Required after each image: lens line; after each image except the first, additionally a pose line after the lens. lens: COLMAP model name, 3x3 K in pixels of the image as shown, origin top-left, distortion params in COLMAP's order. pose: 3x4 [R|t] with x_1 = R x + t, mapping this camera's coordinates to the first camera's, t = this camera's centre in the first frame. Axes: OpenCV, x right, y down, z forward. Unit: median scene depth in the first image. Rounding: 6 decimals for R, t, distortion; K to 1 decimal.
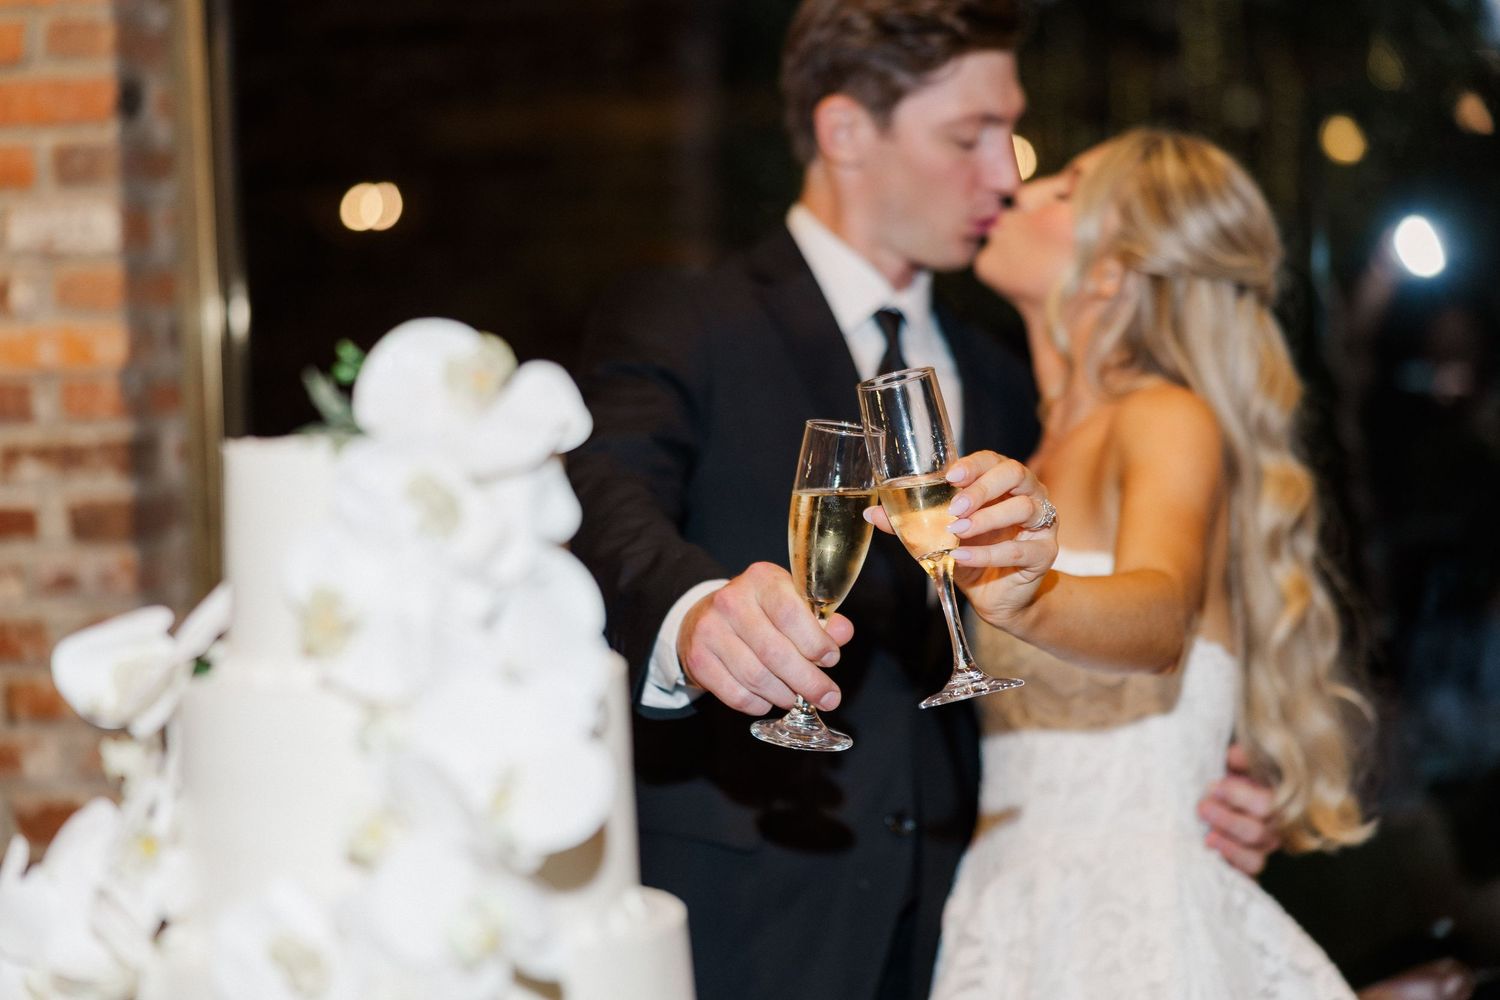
lens RADIAL K [[2953.7, 0, 750.0], [0, 2953.7, 500.0], [0, 0, 1]] dist [0.017590, 0.295681]
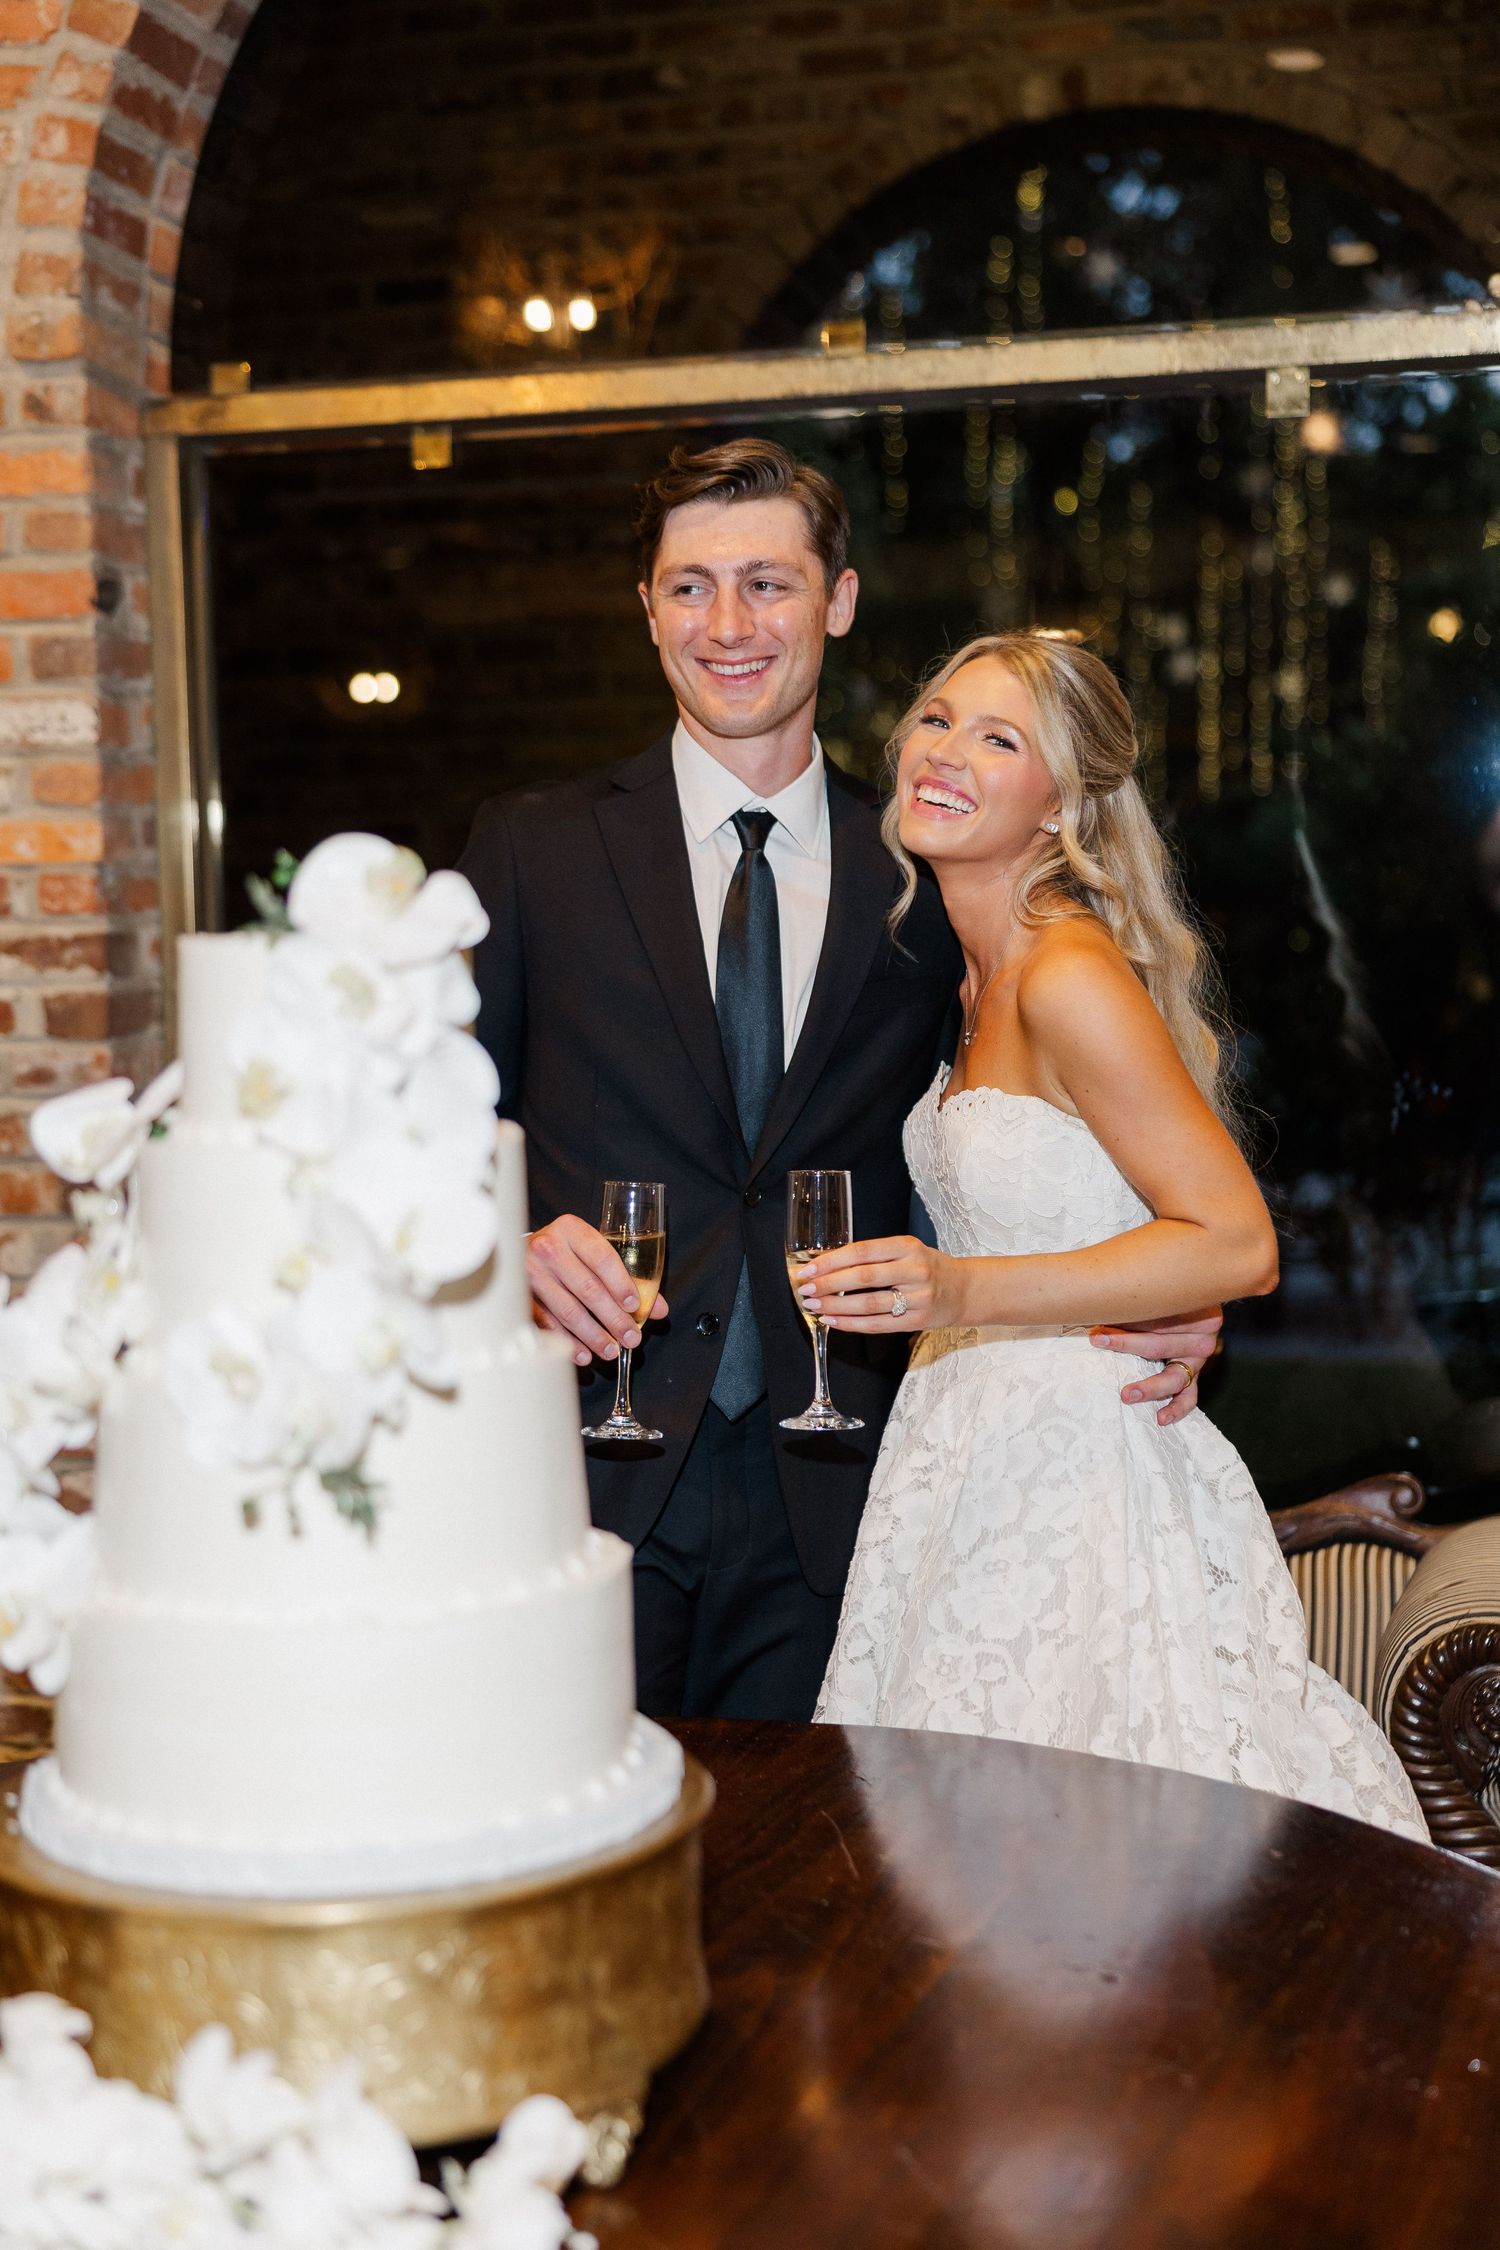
lens RADIAL K [[3198.2, 0, 750.0], [0, 3198.2, 1125.0], [0, 0, 1]] dist [0.000131, 0.020594]
pose [[0.999890, 0.011758, -0.009035, 0.057893], [-0.011426, 0.999289, 0.035929, 0.006626], [0.009451, -0.035822, 0.999313, -0.250817]]
